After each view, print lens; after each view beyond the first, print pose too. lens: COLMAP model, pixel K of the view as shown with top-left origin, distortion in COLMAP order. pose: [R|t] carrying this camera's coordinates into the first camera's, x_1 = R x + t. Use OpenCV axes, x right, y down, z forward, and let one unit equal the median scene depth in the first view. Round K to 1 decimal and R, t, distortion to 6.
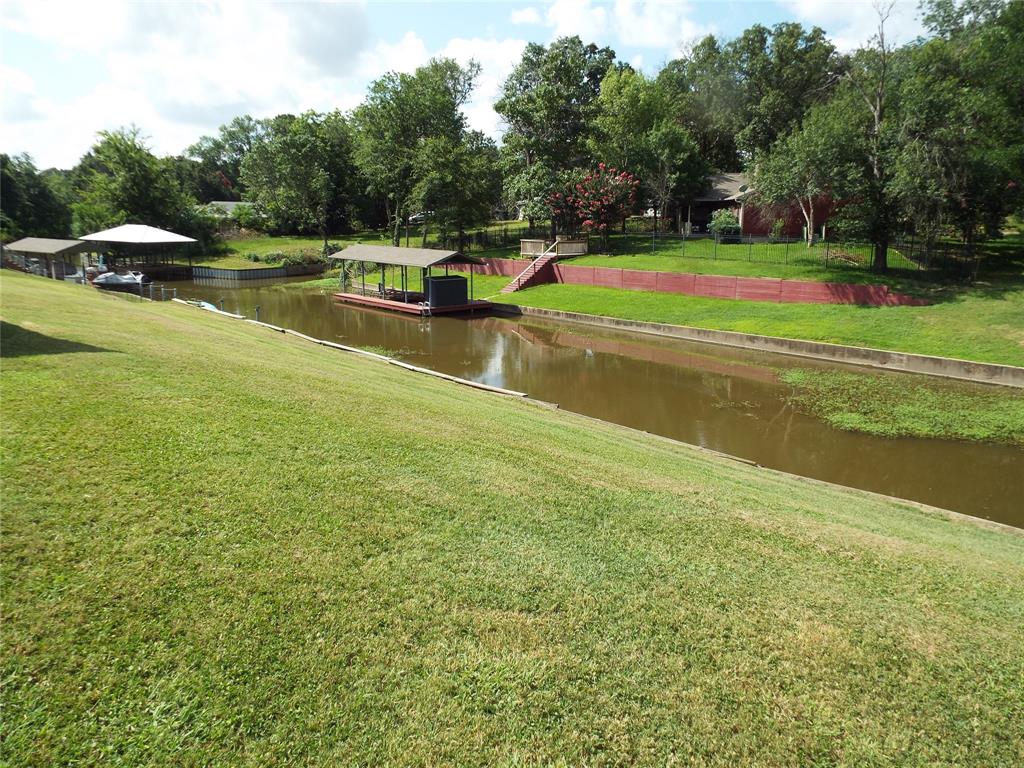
lens RADIAL K [[775.2, 0, 512.0], [0, 775.2, 384.0], [0, 0, 1]] dist [0.015849, -0.003602]
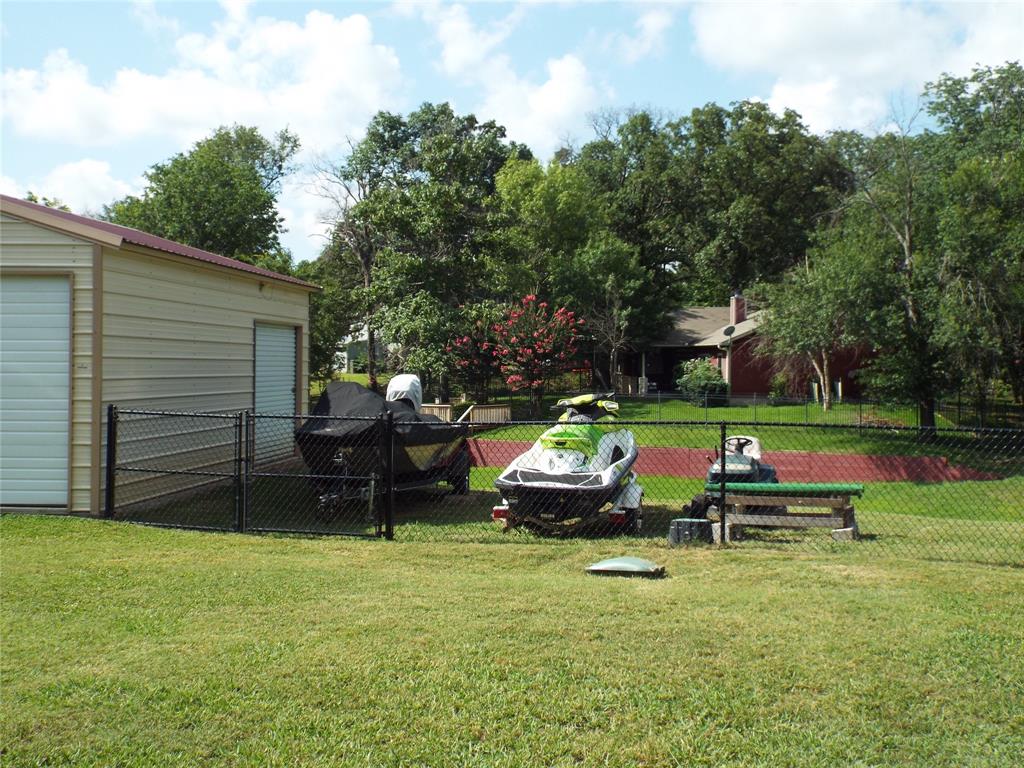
lens RADIAL K [[1517.5, 0, 512.0], [0, 1517.5, 384.0], [0, 0, 1]] dist [0.093622, 0.042956]
pose [[0.975769, -0.007313, 0.218680, -0.194217], [0.050195, 0.980269, -0.191189, 0.051944], [-0.212967, 0.197533, 0.956883, -0.276494]]
